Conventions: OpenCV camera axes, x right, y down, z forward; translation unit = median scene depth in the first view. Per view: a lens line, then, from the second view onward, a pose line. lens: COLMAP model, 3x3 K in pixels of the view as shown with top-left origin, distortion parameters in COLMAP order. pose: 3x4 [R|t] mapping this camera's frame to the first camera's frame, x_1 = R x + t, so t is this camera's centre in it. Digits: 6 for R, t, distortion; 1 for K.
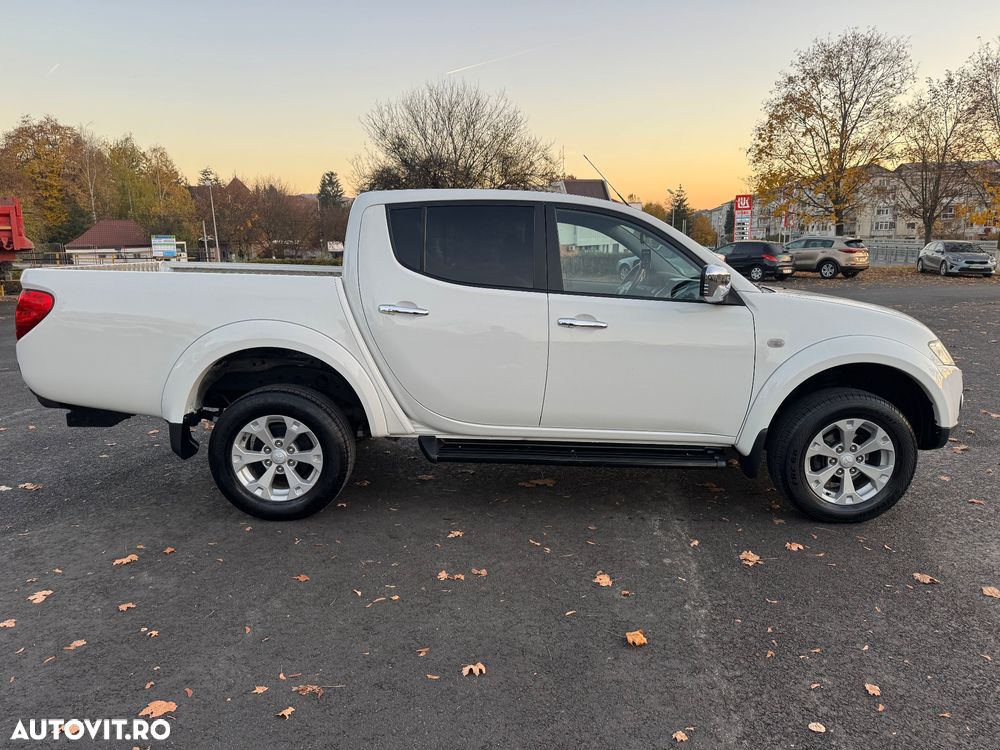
lens RADIAL K [[720.1, 0, 500.0], [0, 720.1, 375.0], [0, 0, 1]] dist [0.022697, -0.034702]
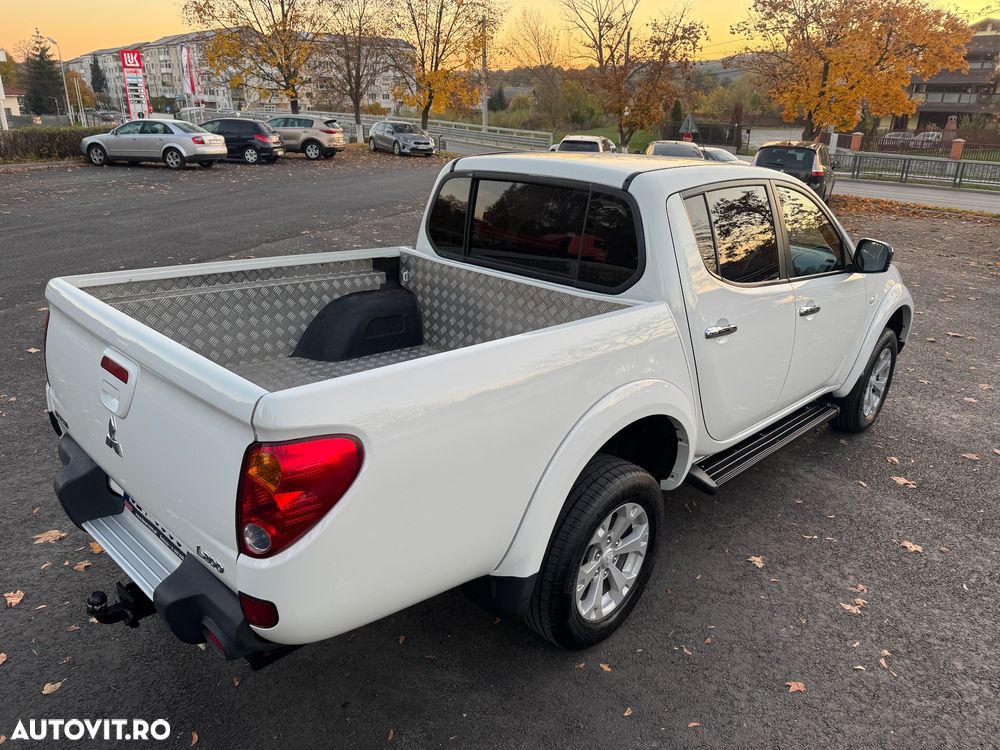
lens RADIAL K [[725.6, 0, 506.7], [0, 725.6, 375.4], [0, 0, 1]] dist [-0.000978, -0.005978]
pose [[0.689457, -0.215719, 0.691458, -0.104660], [0.090374, 0.972782, 0.213372, -0.028040], [-0.718666, -0.084621, 0.690187, 0.073910]]
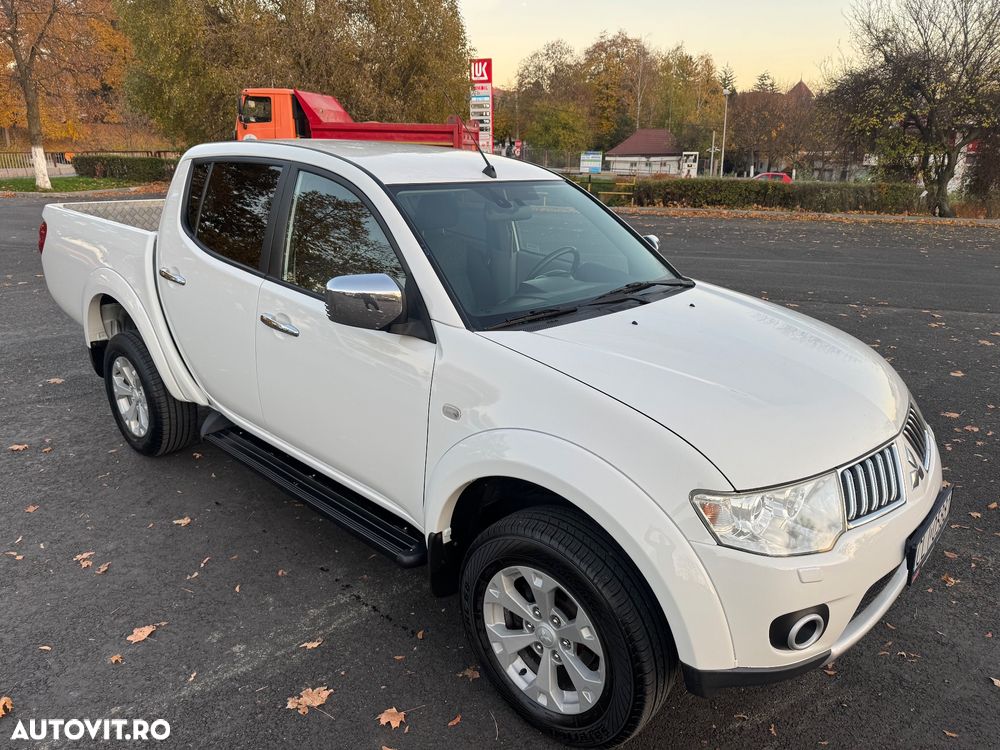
lens RADIAL K [[718.0, 0, 497.2], [0, 718.0, 377.0], [0, 0, 1]] dist [0.022013, -0.030755]
pose [[0.741855, 0.223389, -0.632257, 0.096974], [-0.143859, 0.973945, 0.175317, -0.022956], [0.654947, -0.039104, 0.754662, 0.067674]]
